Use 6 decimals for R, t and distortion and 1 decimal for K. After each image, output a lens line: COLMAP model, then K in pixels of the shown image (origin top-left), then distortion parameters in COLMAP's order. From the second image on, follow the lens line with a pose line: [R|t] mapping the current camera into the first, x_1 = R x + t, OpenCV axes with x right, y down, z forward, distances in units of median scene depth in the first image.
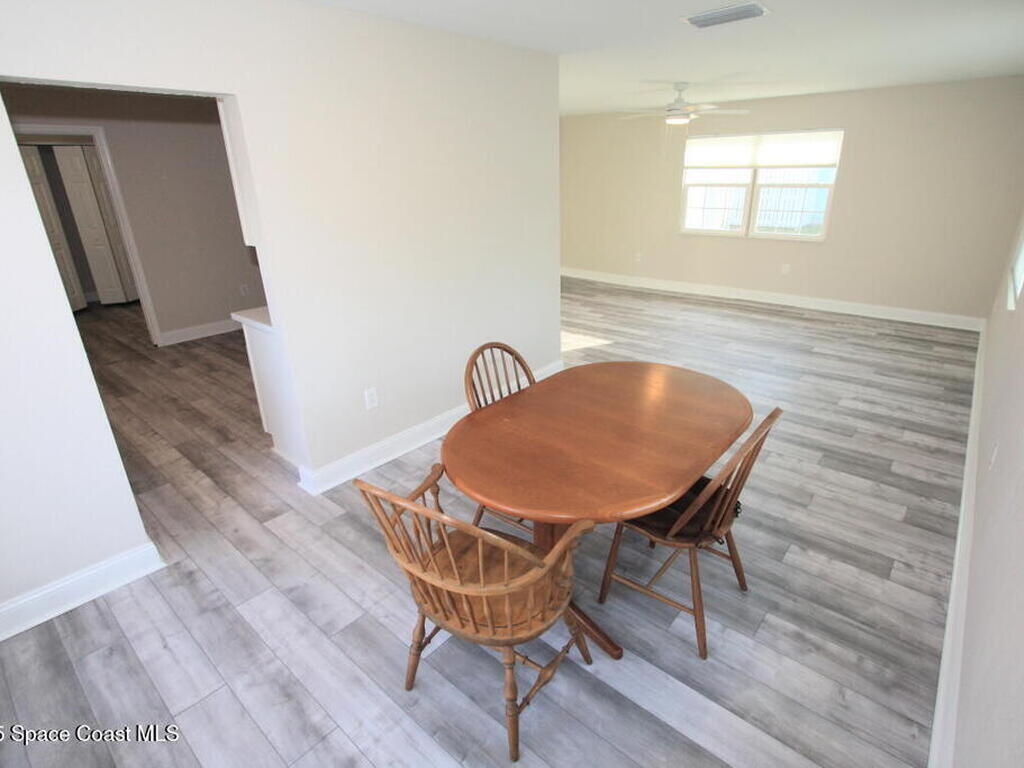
lens RADIAL K [[529.2, 0, 508.1], [0, 529.2, 382.9], [0, 0, 1]] dist [-0.012876, 0.002564]
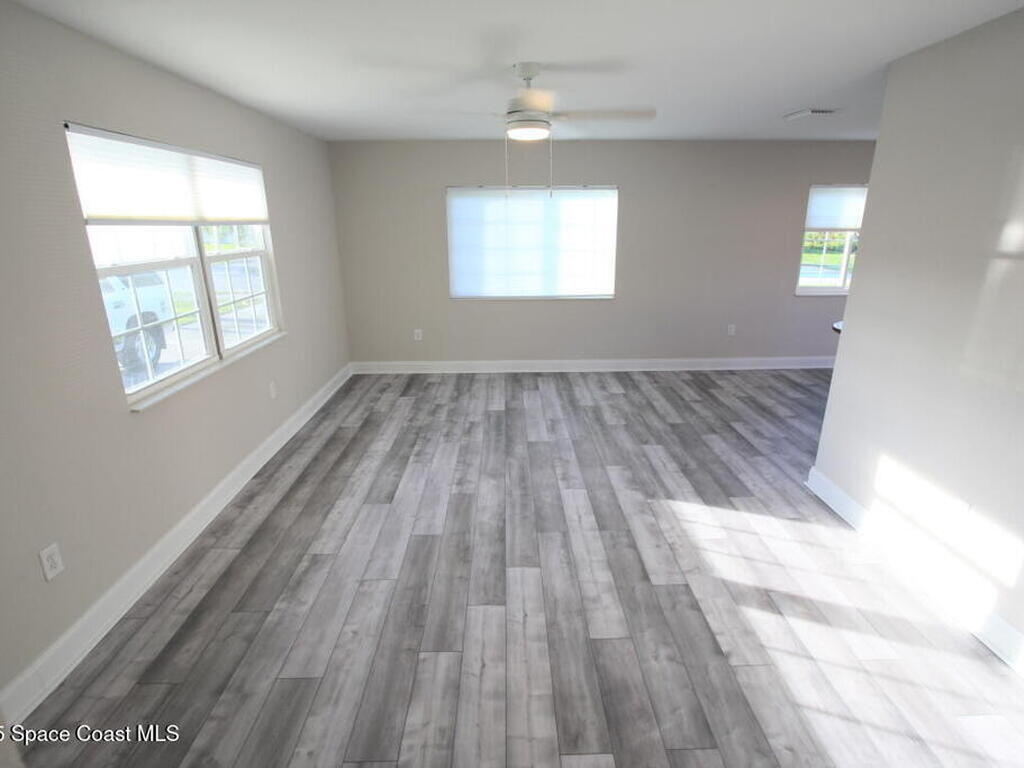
lens RADIAL K [[529.2, 0, 517.2], [0, 529.2, 382.9], [0, 0, 1]] dist [-0.012876, 0.002564]
pose [[-0.677481, -0.189203, 0.710789, -0.112370], [0.293094, 0.816875, 0.496801, -0.603287], [-0.674622, 0.544901, -0.497963, 1.527814]]
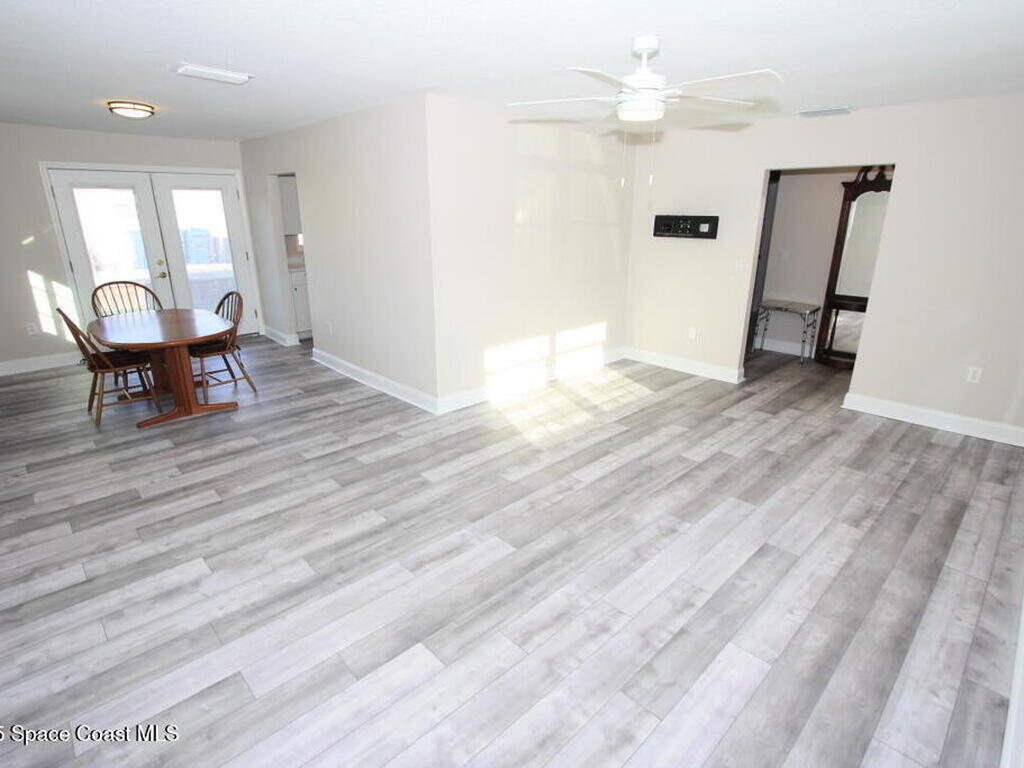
lens RADIAL K [[529.2, 0, 518.4], [0, 529.2, 388.0], [0, 0, 1]] dist [-0.012876, 0.002564]
pose [[-0.080392, 0.341251, -0.936528, 0.948466], [-0.376789, 0.859450, 0.345508, -0.433469], [0.922804, 0.380650, 0.059487, 1.037001]]
